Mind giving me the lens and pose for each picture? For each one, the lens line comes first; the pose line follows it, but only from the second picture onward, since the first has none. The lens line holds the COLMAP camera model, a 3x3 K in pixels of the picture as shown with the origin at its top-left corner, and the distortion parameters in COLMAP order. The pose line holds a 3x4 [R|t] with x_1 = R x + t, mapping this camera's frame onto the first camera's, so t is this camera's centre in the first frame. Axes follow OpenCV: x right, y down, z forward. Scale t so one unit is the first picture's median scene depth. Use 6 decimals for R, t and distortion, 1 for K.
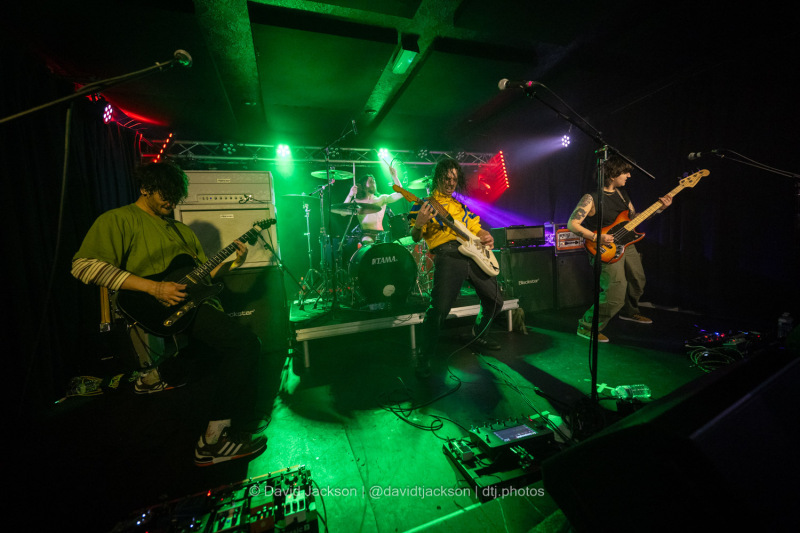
lens RADIAL K [[314.0, 0, 401.5], [0, 314.0, 267.1], [0, 0, 1]] dist [-0.001922, -0.000292]
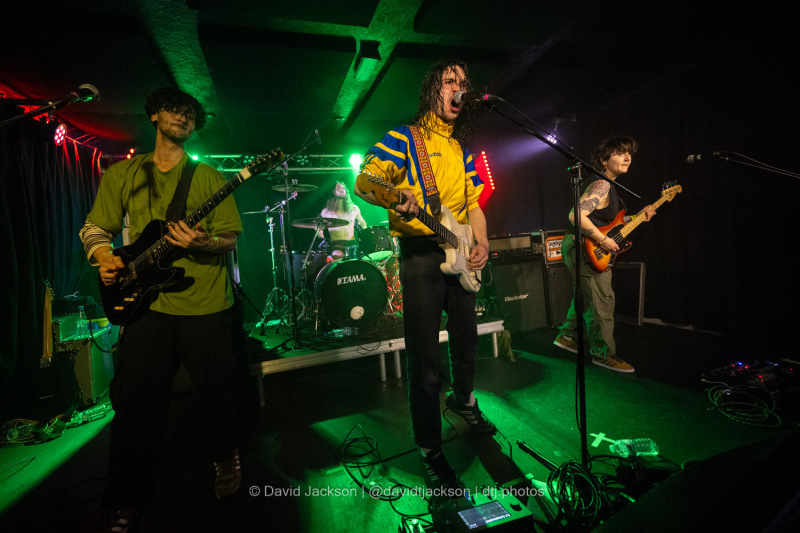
lens RADIAL K [[334.3, 0, 374.9], [0, 334.3, 248.7], [0, 0, 1]] dist [-0.000866, 0.000084]
pose [[0.998883, -0.023673, -0.040903, 0.059350], [0.020992, 0.997678, -0.064786, -0.049861], [0.042341, 0.063855, 0.997061, 0.036446]]
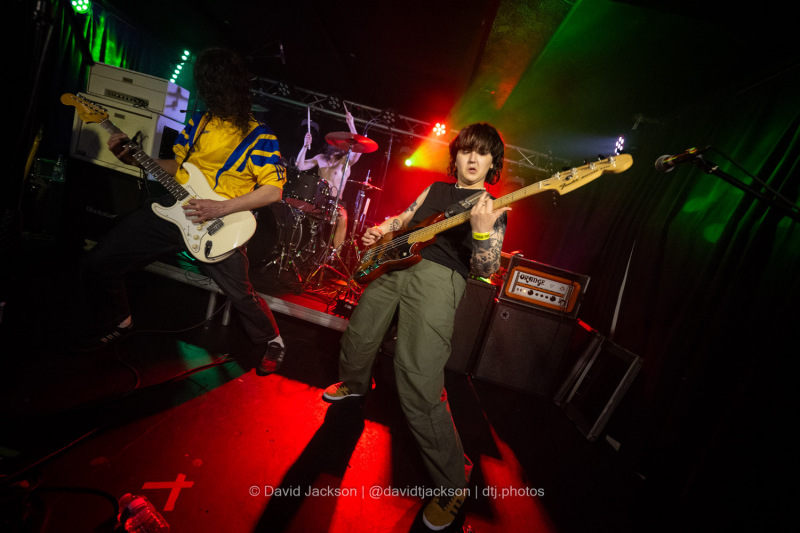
lens RADIAL K [[314.0, 0, 401.5], [0, 314.0, 267.1], [0, 0, 1]] dist [-0.001922, -0.000292]
pose [[0.856132, 0.367958, -0.362829, 0.710621], [-0.357995, 0.928664, 0.097065, -0.127402], [0.372662, 0.046790, 0.926787, 0.412160]]
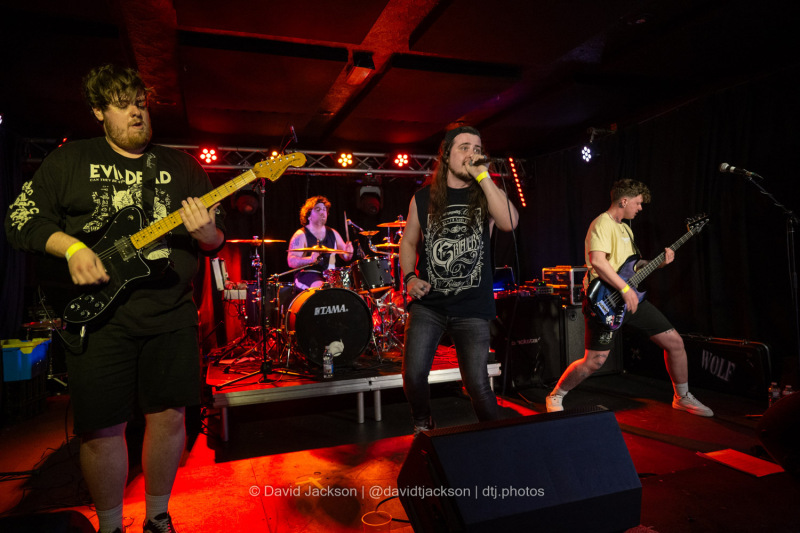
lens RADIAL K [[522.8, 0, 402.6], [0, 522.8, 276.8], [0, 0, 1]] dist [-0.006927, -0.000691]
pose [[0.999596, 0.026187, 0.011018, 0.116805], [-0.025453, 0.997739, -0.062198, -0.029563], [-0.012622, 0.061893, 0.998003, -0.341322]]
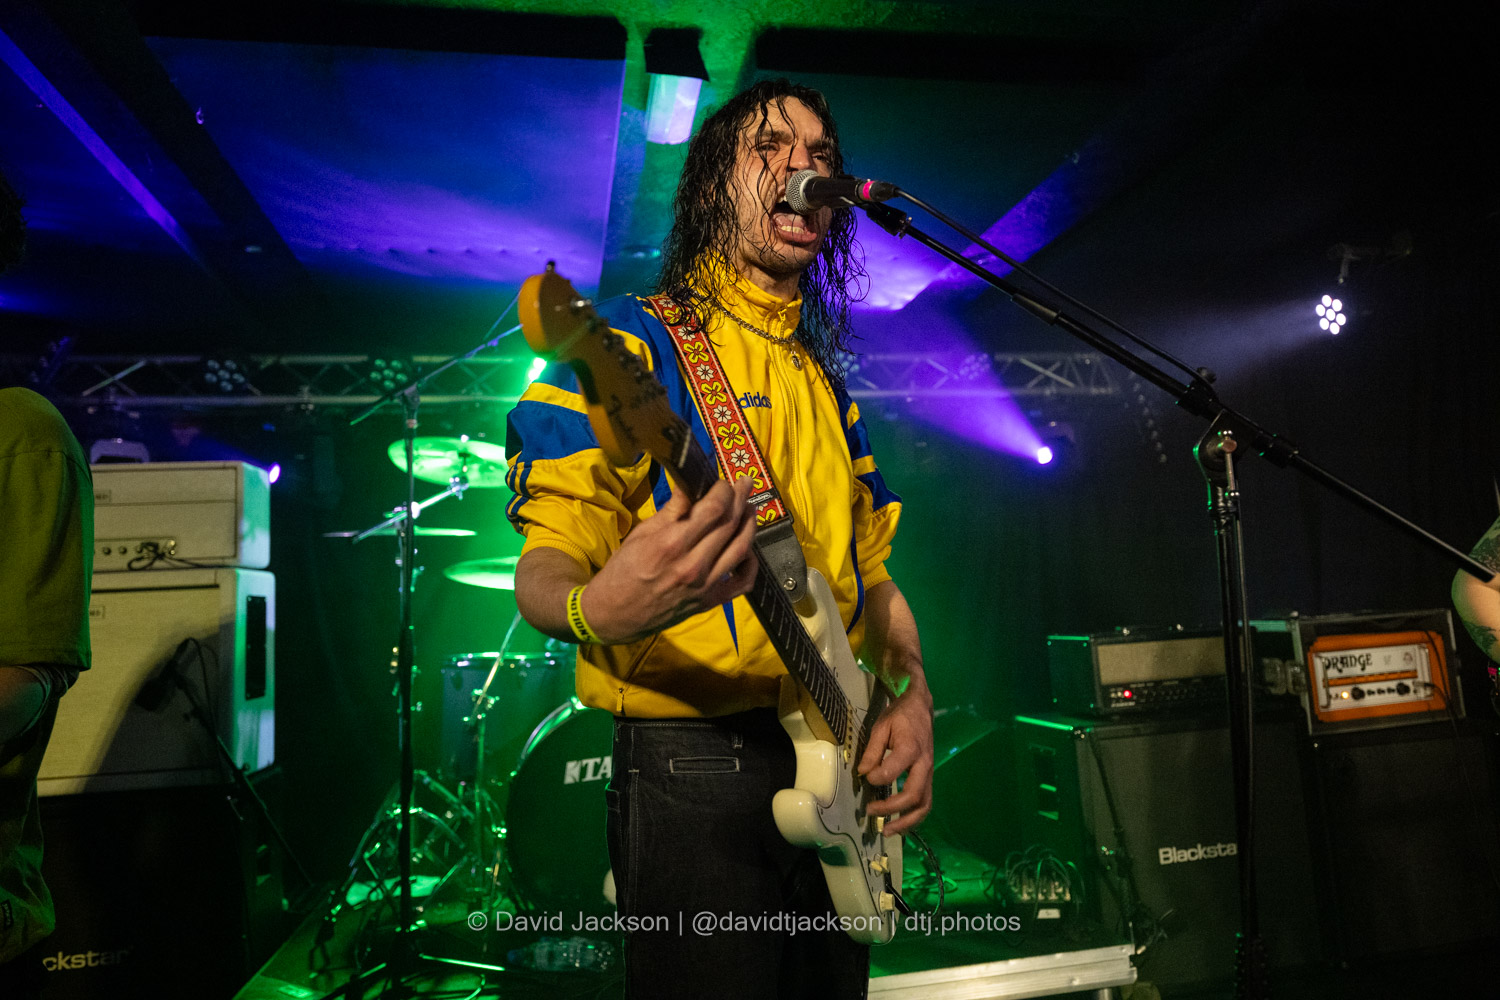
lens RADIAL K [[984.9, 0, 741.3], [0, 984.9, 496.7], [0, 0, 1]] dist [-0.007008, -0.002652]
pose [[0.988546, -0.007435, -0.150738, 0.202314], [-0.020418, 0.983015, -0.182388, -0.107207], [0.149534, 0.183376, 0.971603, 0.147834]]
